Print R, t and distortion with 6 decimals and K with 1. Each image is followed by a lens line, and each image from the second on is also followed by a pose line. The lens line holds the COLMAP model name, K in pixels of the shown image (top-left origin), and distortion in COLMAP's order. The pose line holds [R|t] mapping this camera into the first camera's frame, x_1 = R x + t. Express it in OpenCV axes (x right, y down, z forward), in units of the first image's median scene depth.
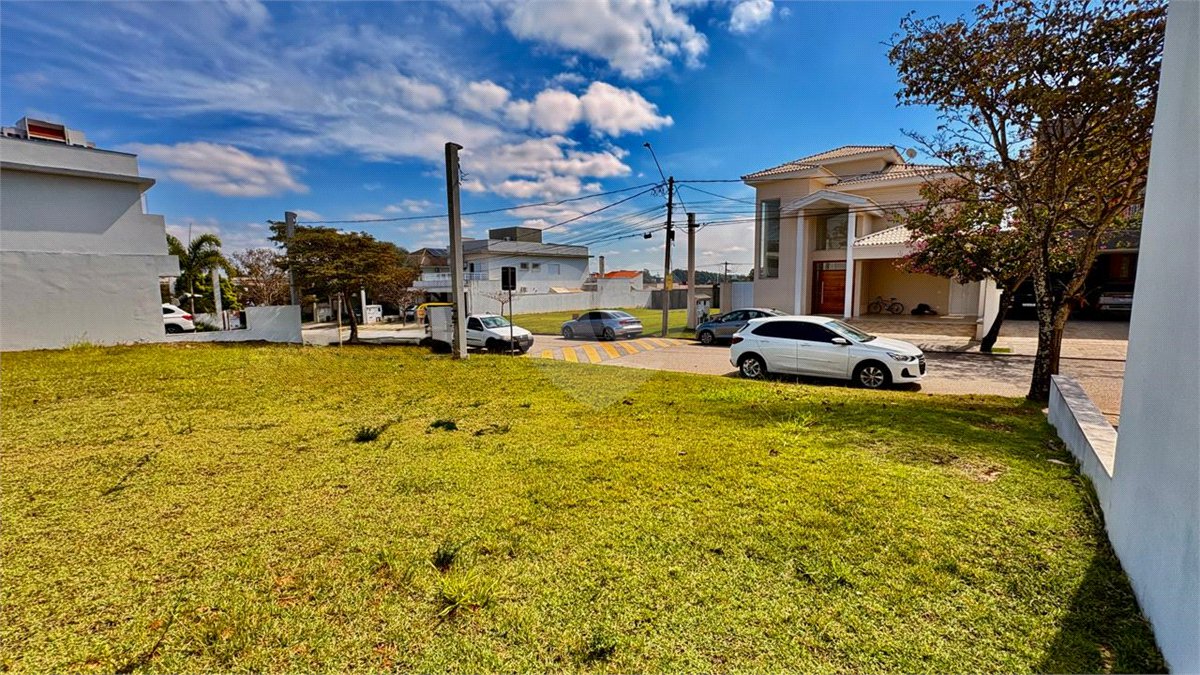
lens RADIAL K [[474.4, 0, 595.4], [0, 474.4, 346.2], [0, 0, 1]] dist [0.000222, 0.000030]
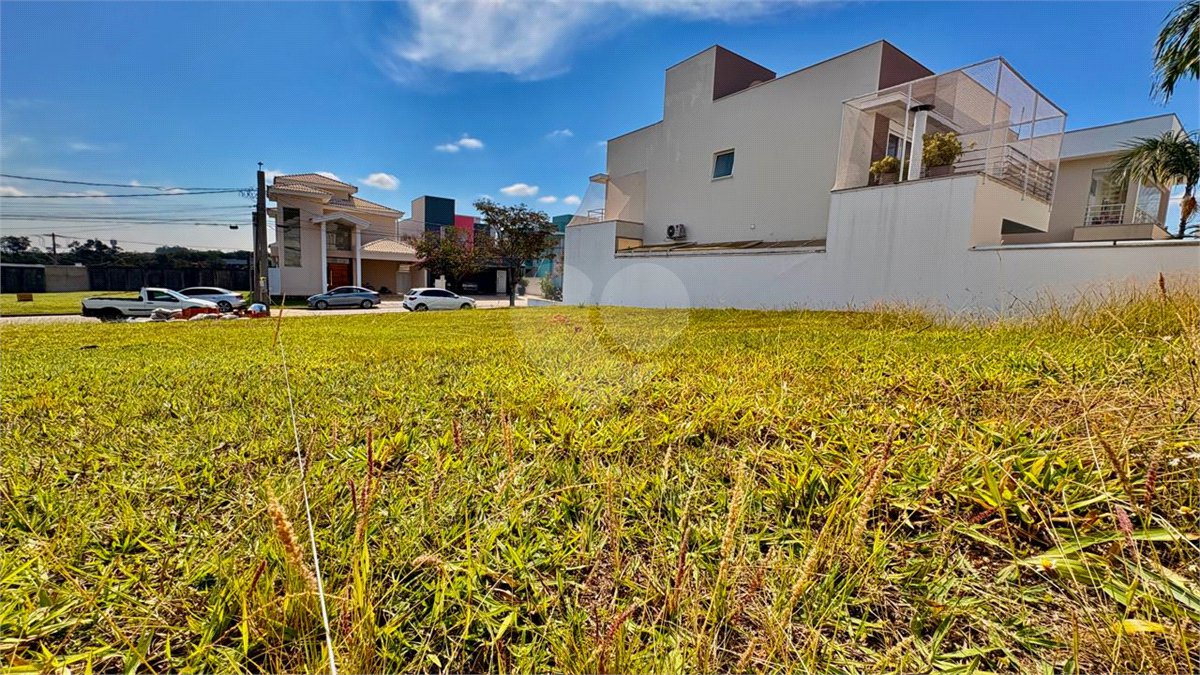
lens RADIAL K [[476.8, 0, 600.7], [0, 476.8, 339.2], [0, 0, 1]] dist [-0.000121, 0.000152]
pose [[0.278006, -0.087646, 0.956572, -1.012476], [0.079933, 0.994486, 0.067889, 0.059097], [-0.957248, 0.057588, 0.283479, -0.299000]]
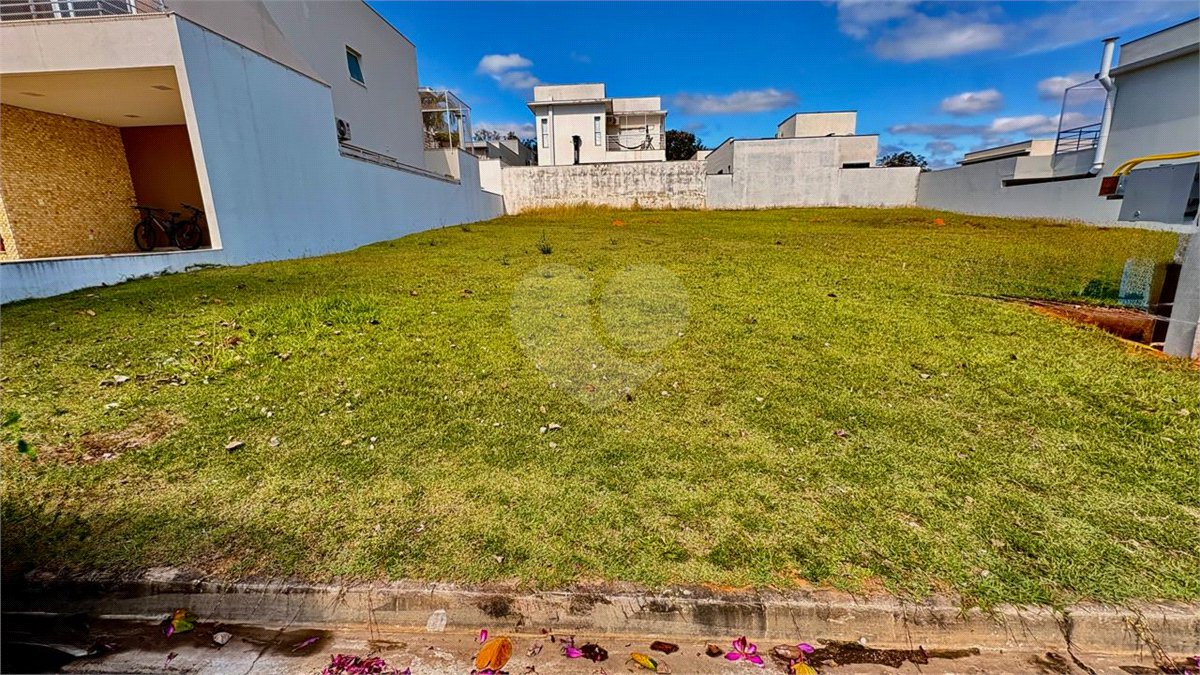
lens RADIAL K [[476.8, 0, 600.7], [0, 476.8, 339.2], [0, 0, 1]] dist [-0.000121, 0.000152]
pose [[-0.799044, 0.175628, -0.575051, 0.146927], [-0.040879, 0.938308, 0.343375, -0.045810], [0.599882, 0.297879, -0.742570, 0.712136]]
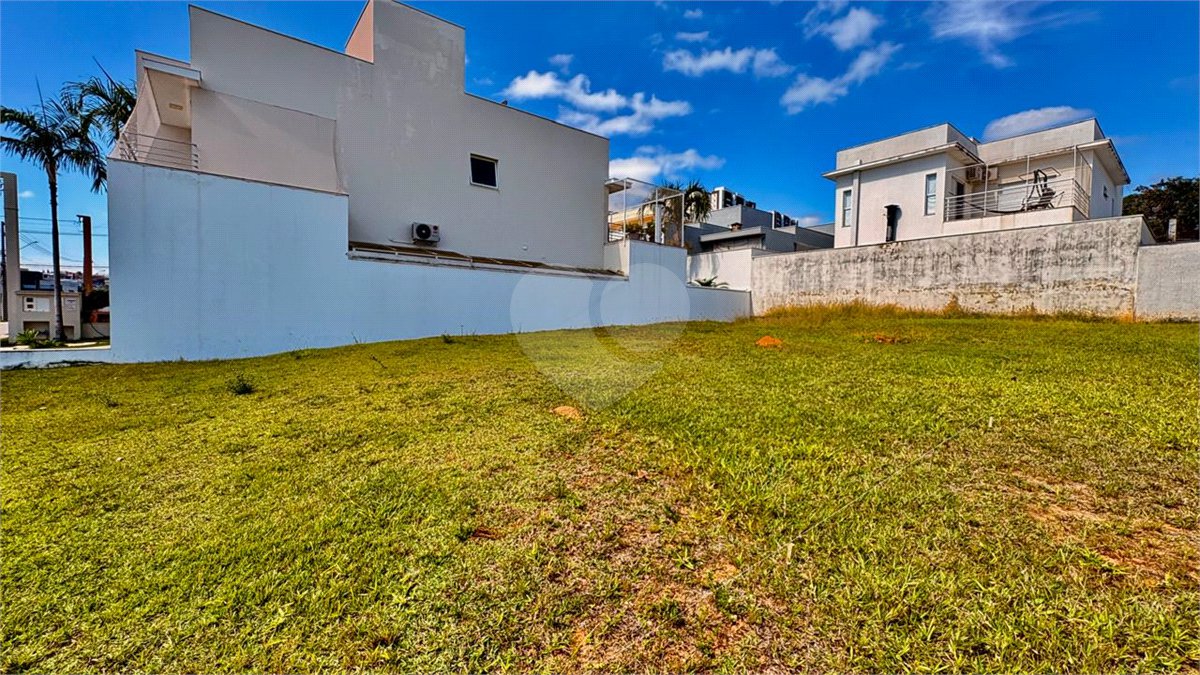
lens RADIAL K [[476.8, 0, 600.7], [0, 476.8, 339.2], [0, 0, 1]] dist [-0.000121, 0.000152]
pose [[-0.976162, -0.009537, 0.216832, -0.444886], [0.028185, 0.985005, 0.170210, -0.037131], [-0.215203, 0.172264, -0.961256, 0.510062]]
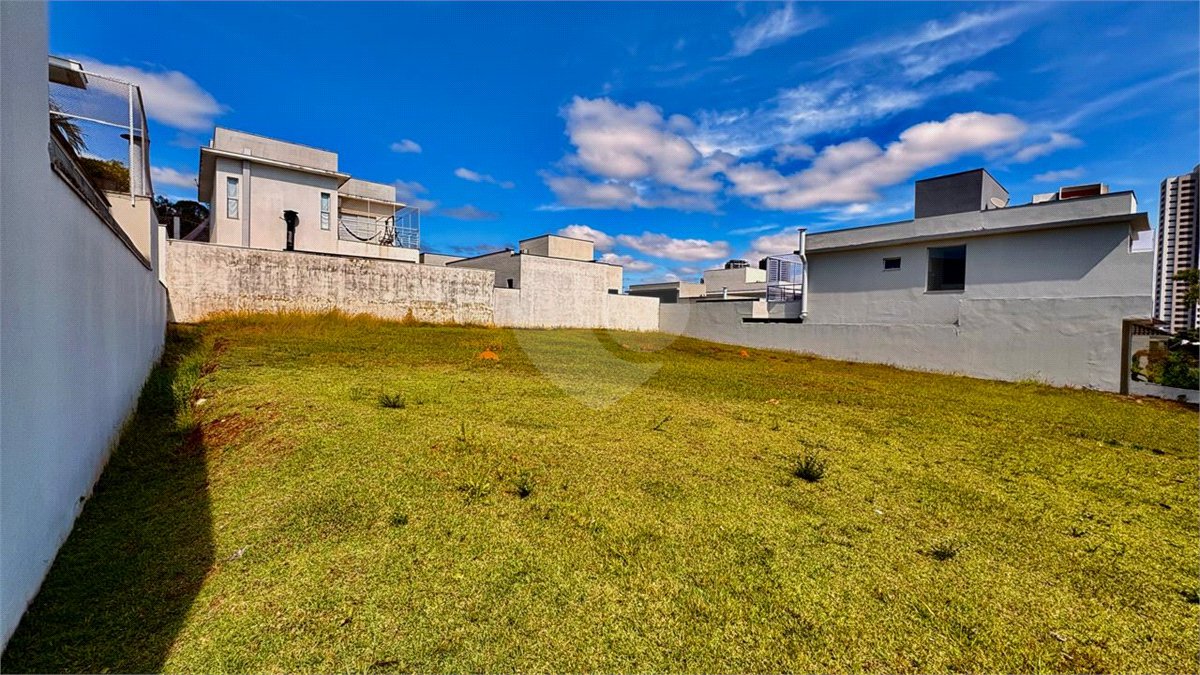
lens RADIAL K [[476.8, 0, 600.7], [0, 476.8, 339.2], [0, 0, 1]] dist [-0.000121, 0.000152]
pose [[-0.178484, 0.043336, -0.982988, 0.141290], [-0.147506, 0.986561, 0.070276, -0.024815], [0.972823, 0.157540, -0.169693, 0.173380]]
